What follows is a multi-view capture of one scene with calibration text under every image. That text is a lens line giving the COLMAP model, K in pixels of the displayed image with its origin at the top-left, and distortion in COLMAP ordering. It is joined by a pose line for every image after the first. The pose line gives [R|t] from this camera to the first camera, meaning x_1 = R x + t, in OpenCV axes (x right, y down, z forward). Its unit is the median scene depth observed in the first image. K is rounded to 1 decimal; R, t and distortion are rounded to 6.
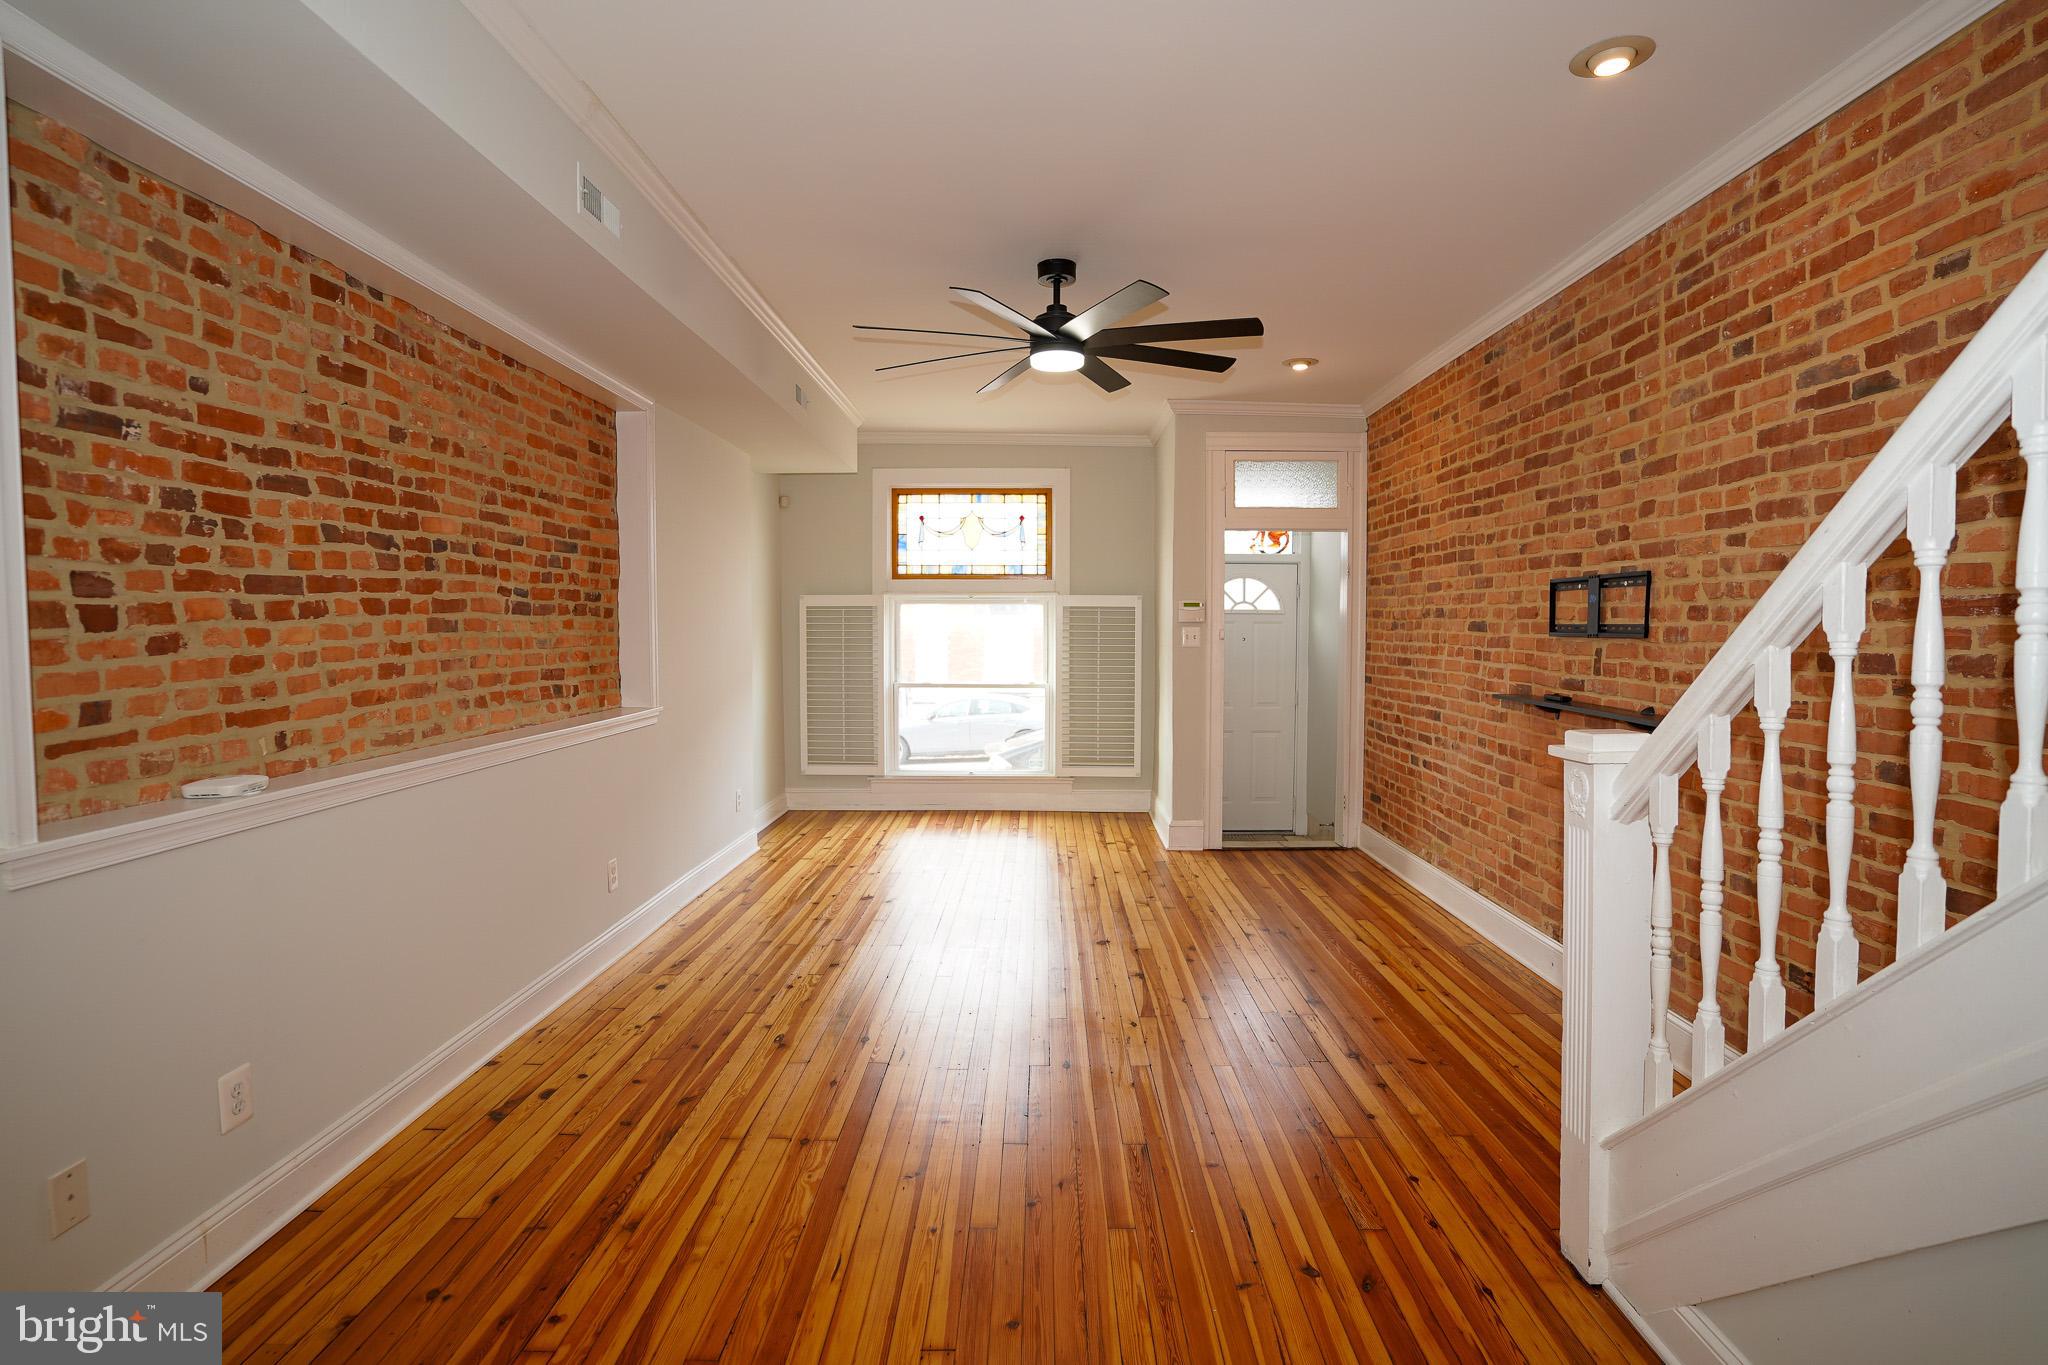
lens RADIAL K [[1014.5, 0, 1029.2], [0, 1014.5, 676.5], [0, 0, 1]] dist [-0.085874, 0.042791]
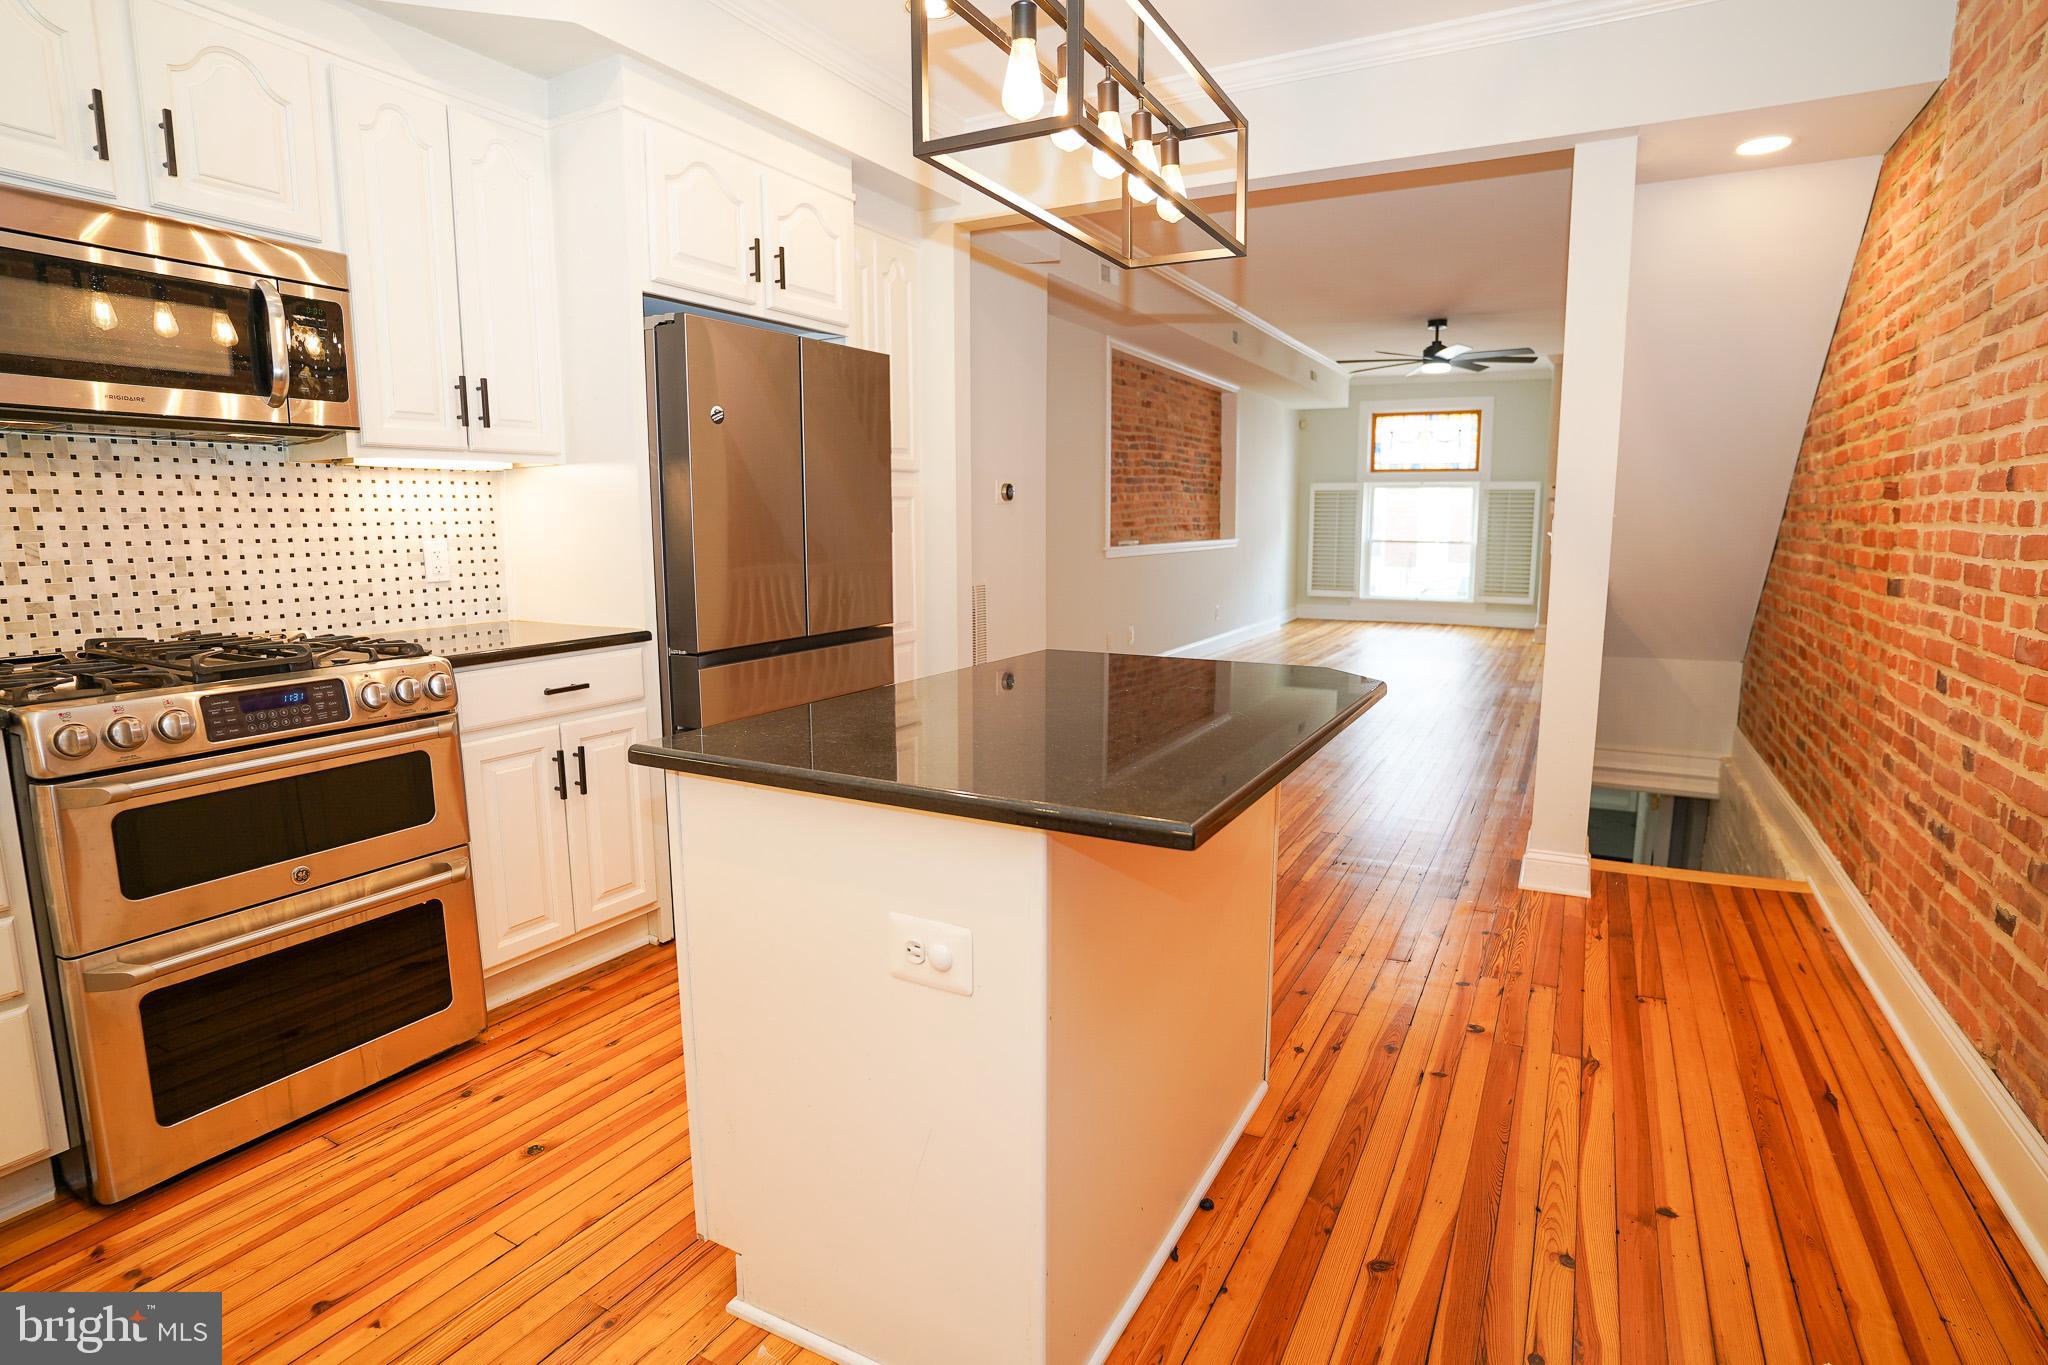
lens RADIAL K [[1049.4, 0, 1023.1], [0, 1049.4, 678.2], [0, 0, 1]] dist [-0.076791, 0.035484]
pose [[0.880852, 0.067600, -0.468540, 0.345468], [-0.019079, 0.994017, 0.107546, 0.121145], [0.473007, -0.085793, 0.876872, -1.443938]]
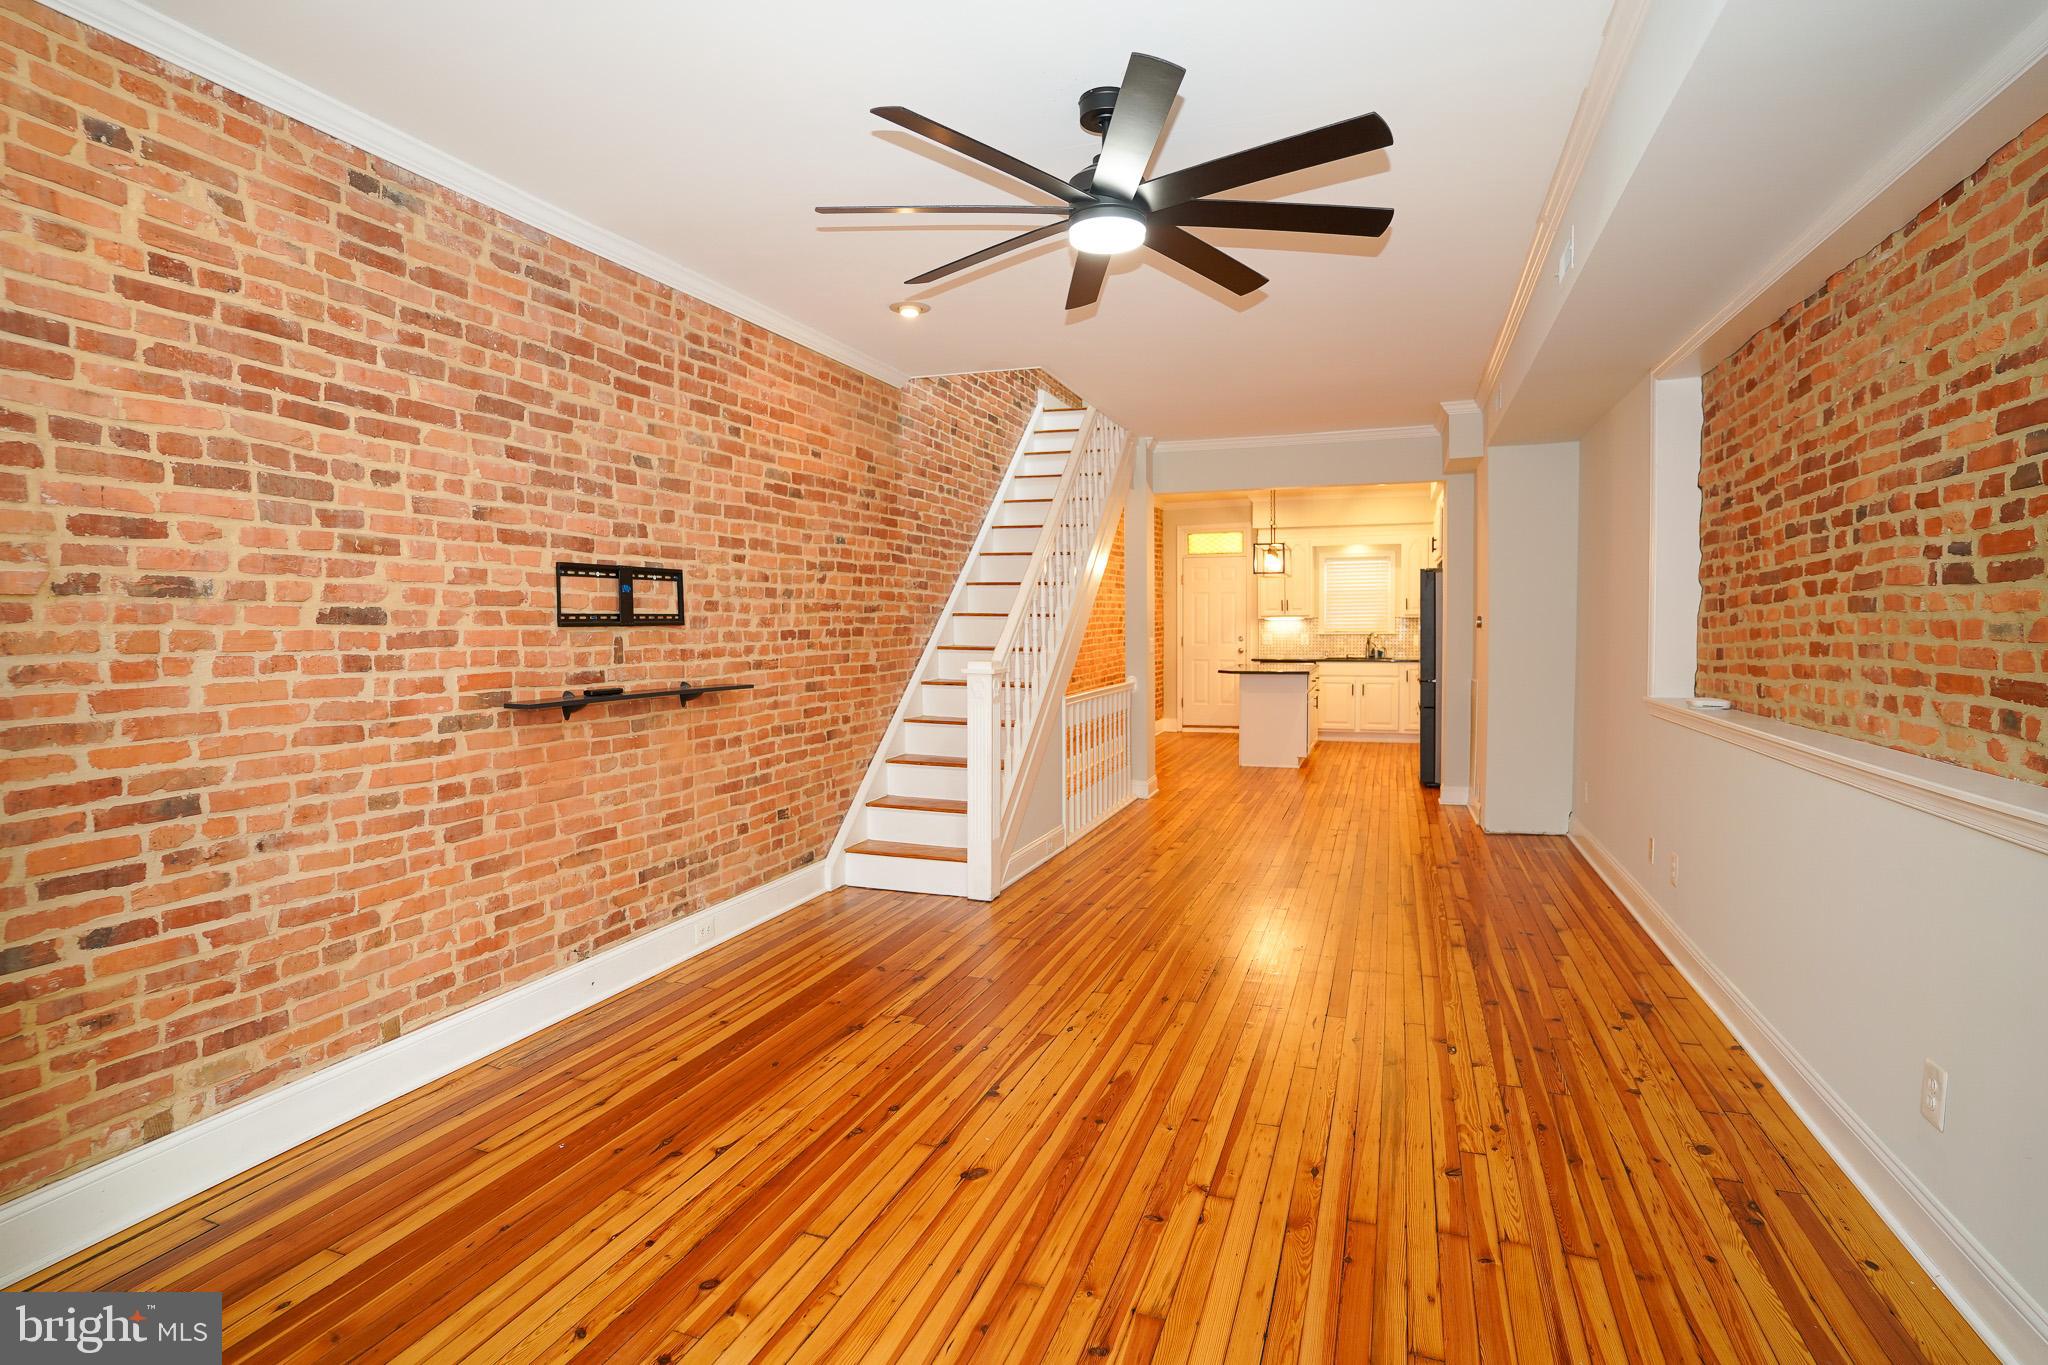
lens RADIAL K [[1031.7, 0, 1021.9], [0, 1031.7, 674.7], [0, 0, 1]] dist [-0.087154, 0.047937]
pose [[-0.942856, -0.010660, 0.333029, -0.182154], [0.023614, 0.994837, 0.098699, -0.090348], [-0.332361, 0.100923, -0.937737, 1.993933]]
